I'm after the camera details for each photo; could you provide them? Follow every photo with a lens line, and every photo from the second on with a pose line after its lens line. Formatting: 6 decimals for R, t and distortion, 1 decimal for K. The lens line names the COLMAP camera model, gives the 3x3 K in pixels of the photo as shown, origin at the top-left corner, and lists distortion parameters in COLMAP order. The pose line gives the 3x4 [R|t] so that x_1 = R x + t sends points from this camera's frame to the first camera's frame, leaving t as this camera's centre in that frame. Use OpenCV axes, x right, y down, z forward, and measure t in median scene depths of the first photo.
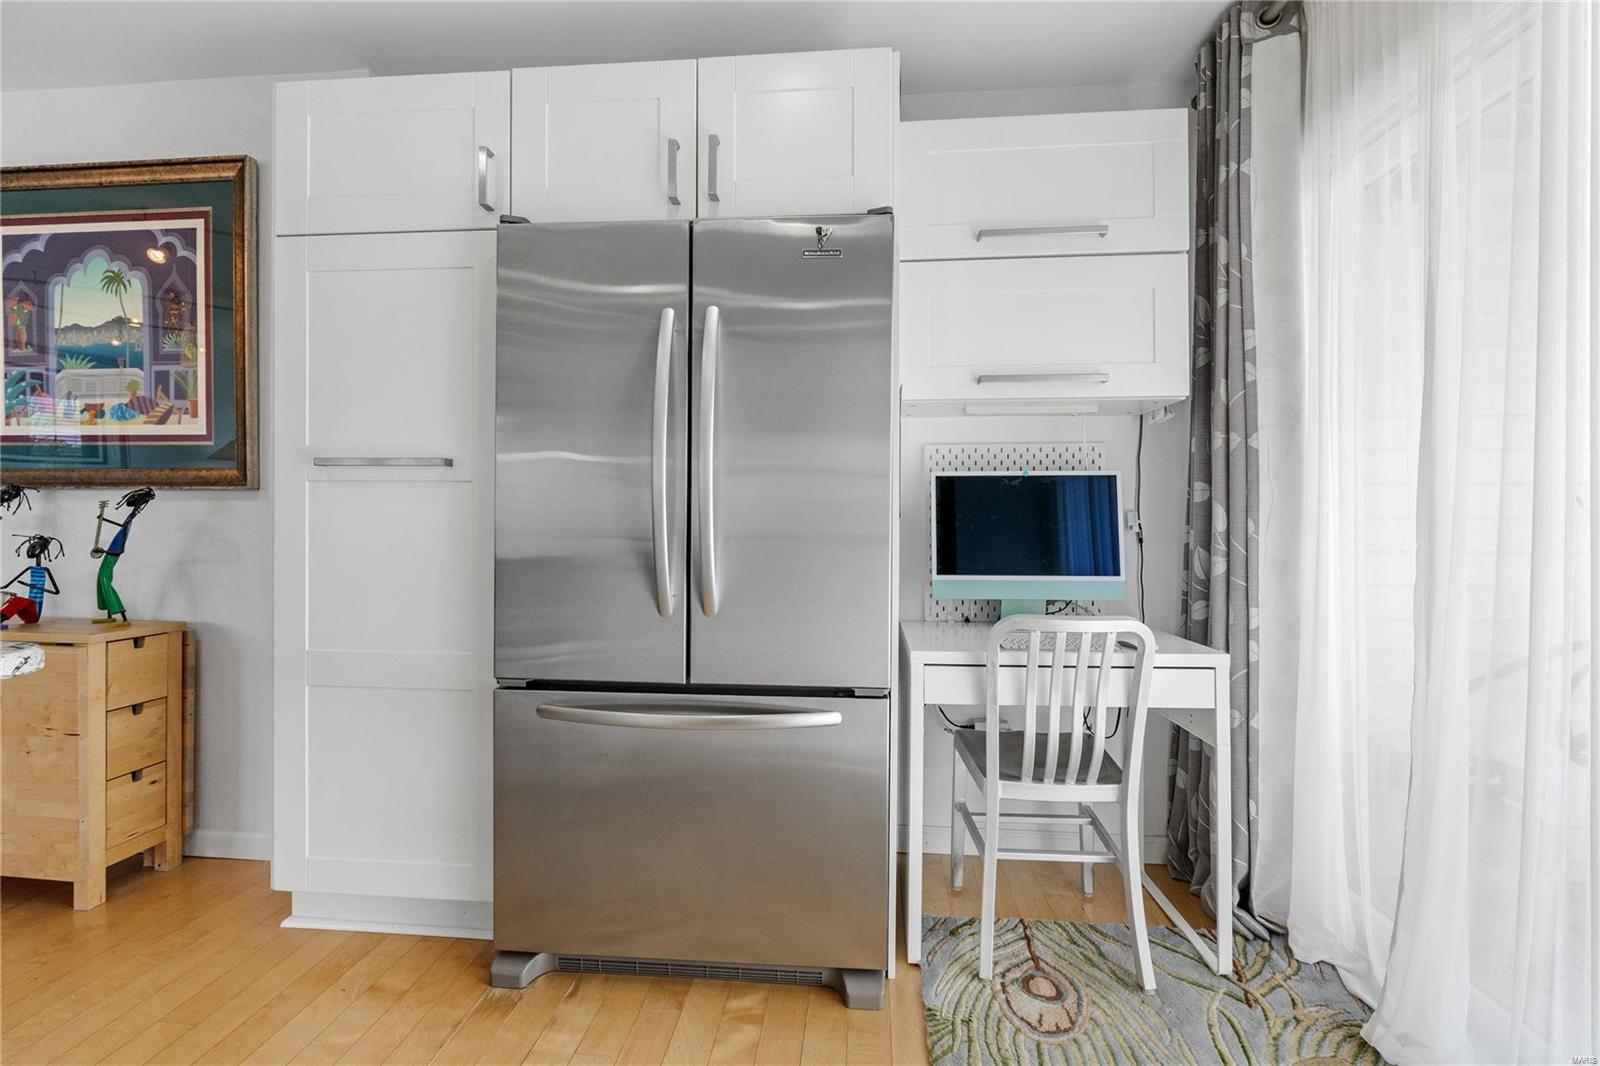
lens RADIAL K [[678.6, 0, 799.3], [0, 678.6, 521.4], [0, 0, 1]] dist [-0.001971, -0.000435]
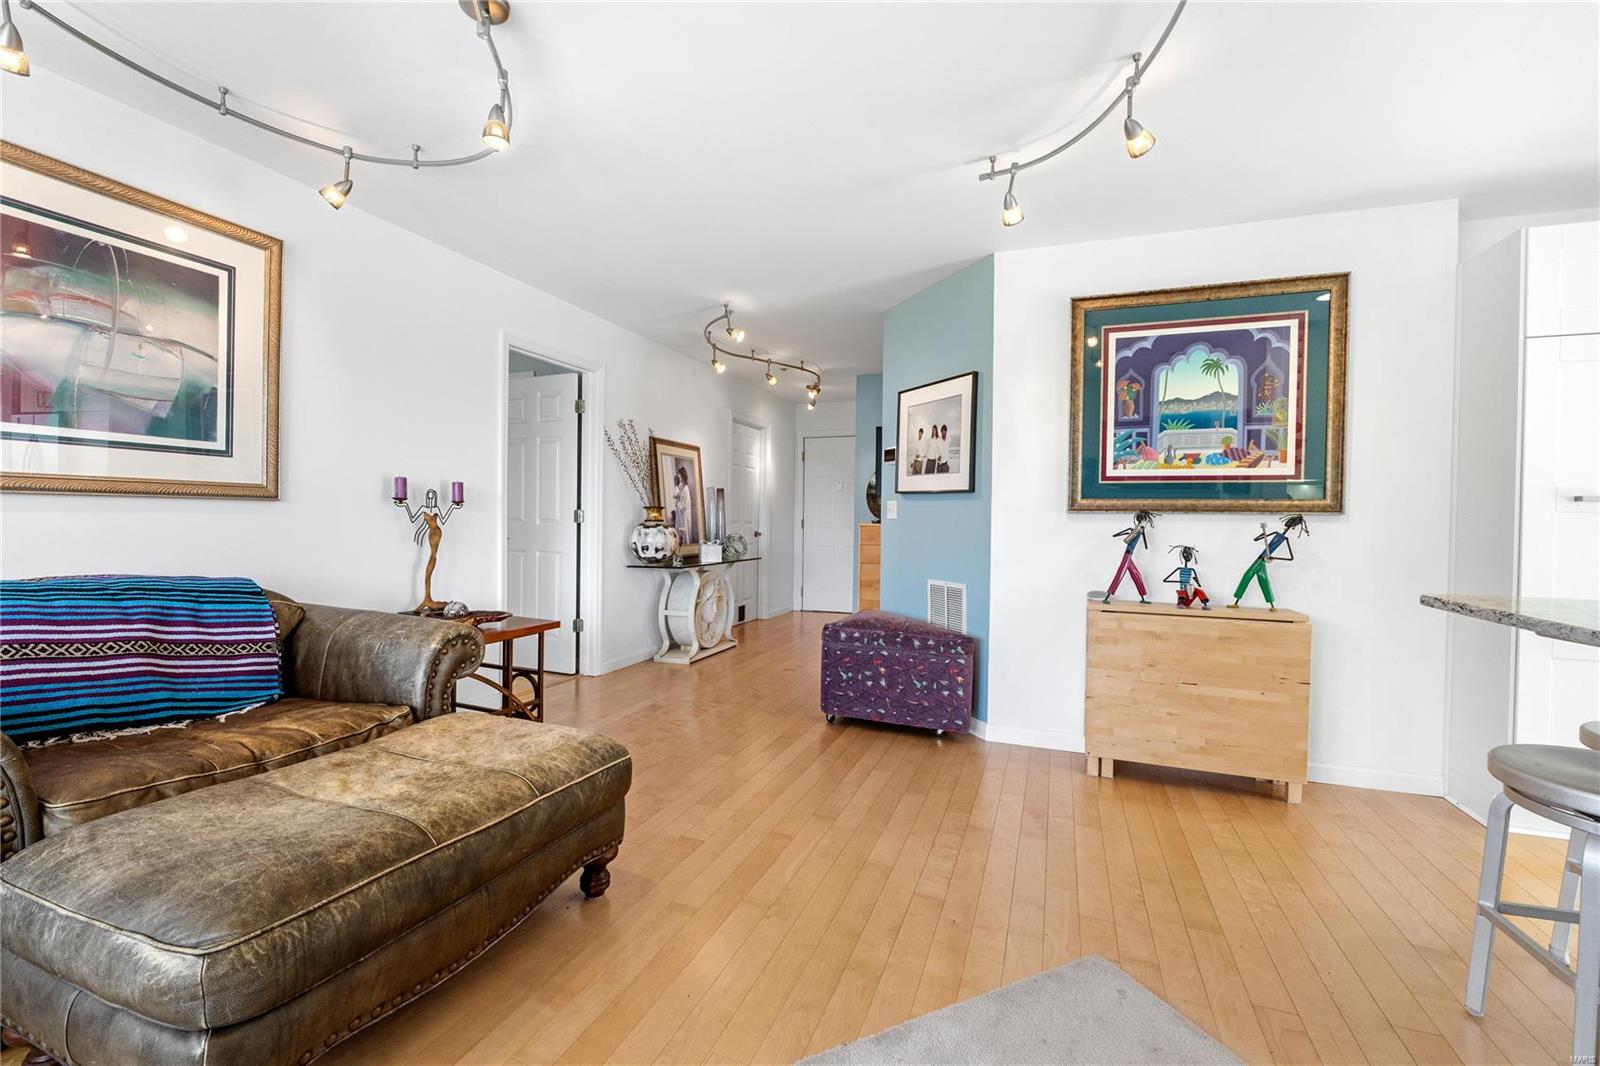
lens RADIAL K [[678.6, 0, 799.3], [0, 678.6, 521.4], [0, 0, 1]] dist [-0.001971, -0.000435]
pose [[0.963099, 0.008335, -0.269017, -1.473473], [-0.009694, 0.999946, -0.003725, -0.018814], [0.268971, 0.006195, 0.963128, -0.598521]]
